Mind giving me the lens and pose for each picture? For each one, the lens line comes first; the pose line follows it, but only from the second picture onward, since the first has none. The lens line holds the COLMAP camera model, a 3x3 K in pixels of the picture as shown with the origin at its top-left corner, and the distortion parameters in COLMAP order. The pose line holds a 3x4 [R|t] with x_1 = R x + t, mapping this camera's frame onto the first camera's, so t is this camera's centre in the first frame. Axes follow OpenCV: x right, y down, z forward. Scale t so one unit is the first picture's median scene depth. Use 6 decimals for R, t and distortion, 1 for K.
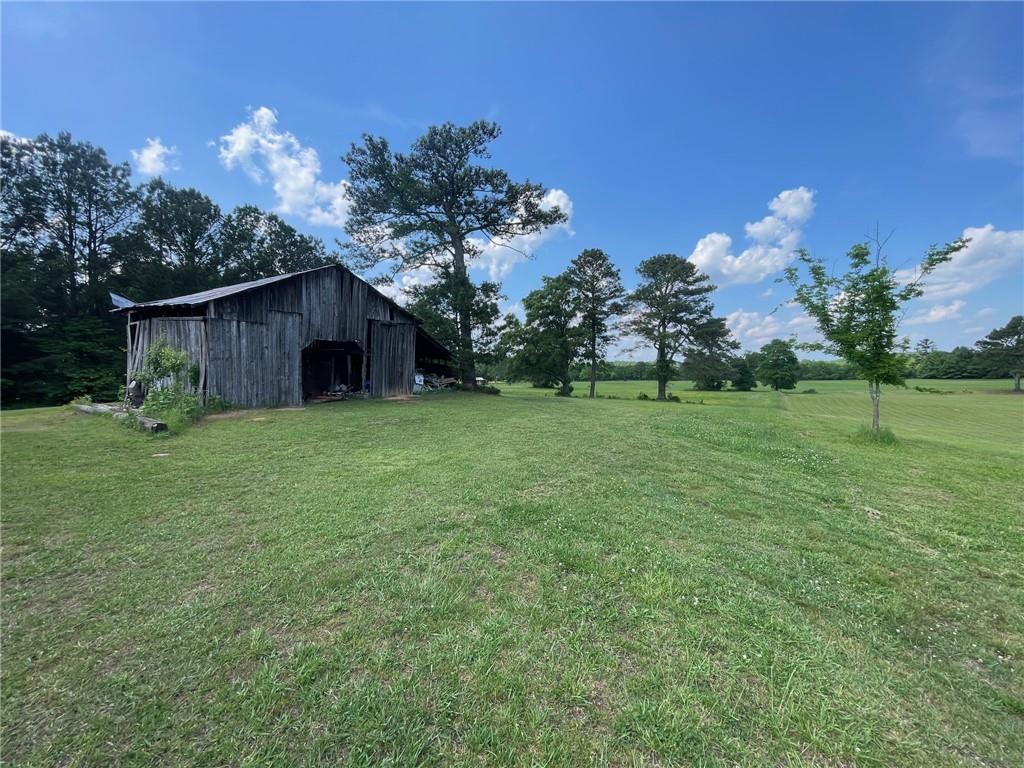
lens RADIAL K [[417.0, 0, 509.9], [0, 417.0, 383.4], [0, 0, 1]] dist [0.004159, -0.002071]
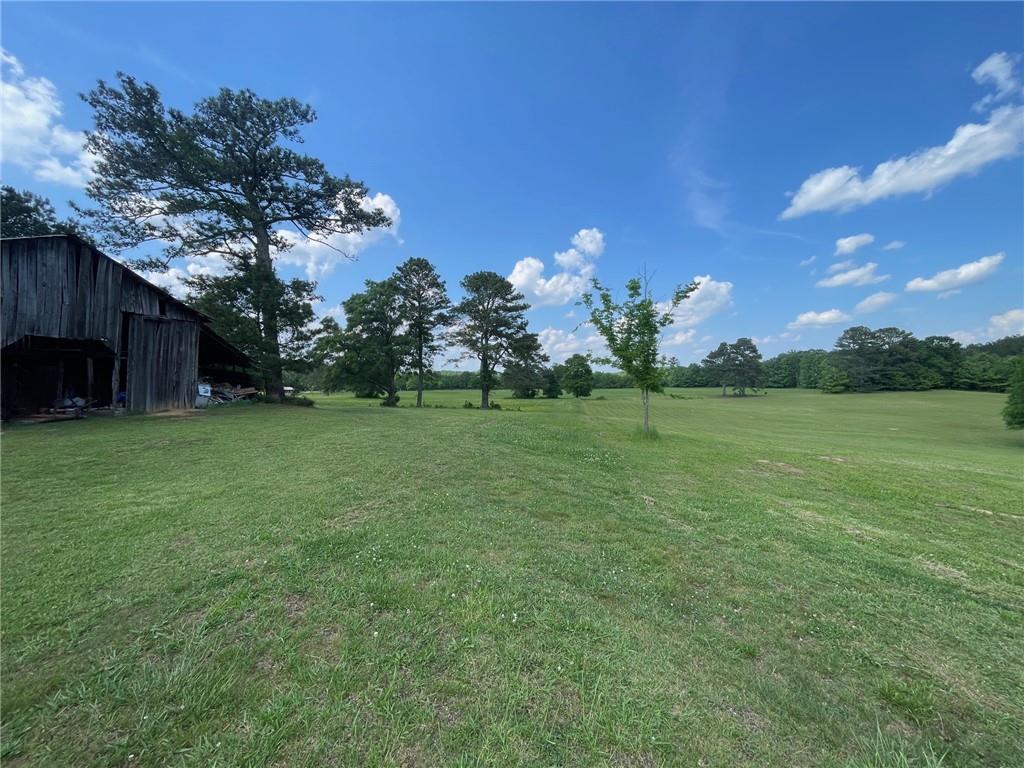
lens RADIAL K [[417.0, 0, 511.1], [0, 417.0, 384.7], [0, 0, 1]] dist [0.004159, -0.002071]
pose [[0.916578, 0.000203, 0.399856, 0.005315], [0.007442, 0.999818, -0.017566, -0.000963], [-0.399787, 0.019076, 0.916410, 0.011031]]
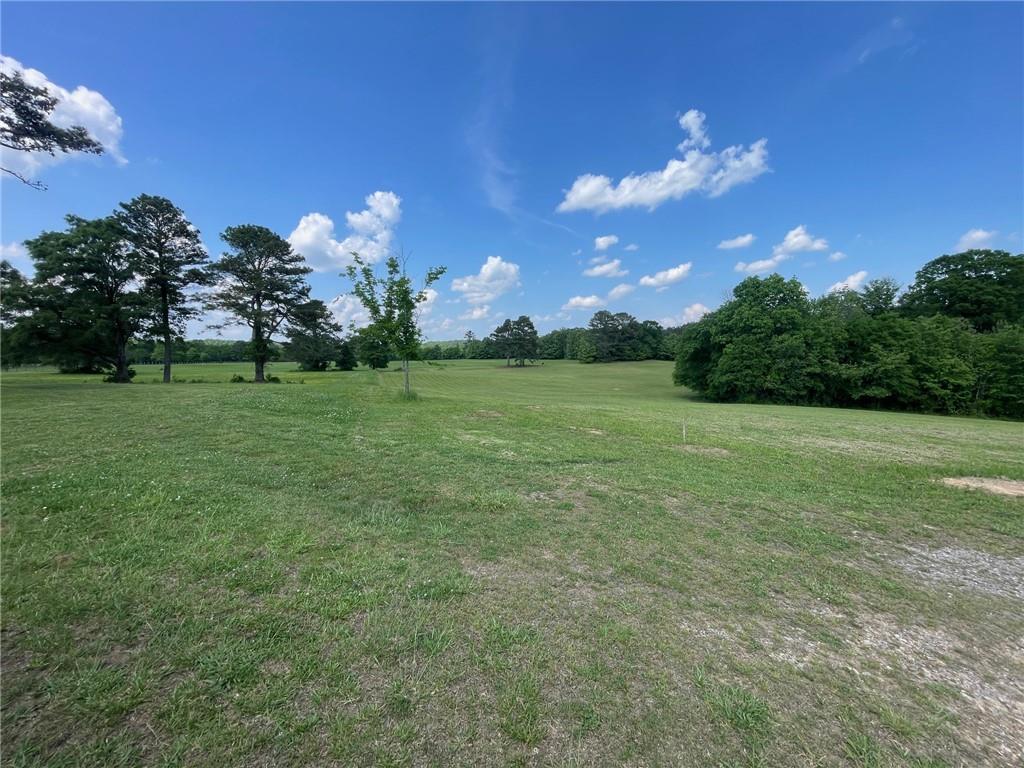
lens RADIAL K [[417.0, 0, 509.3], [0, 417.0, 390.2], [0, 0, 1]] dist [0.004159, -0.002071]
pose [[0.643323, -0.060720, 0.763183, 0.007932], [0.014343, 0.997631, 0.067282, 0.008041], [-0.765461, -0.032338, 0.642670, -0.110276]]
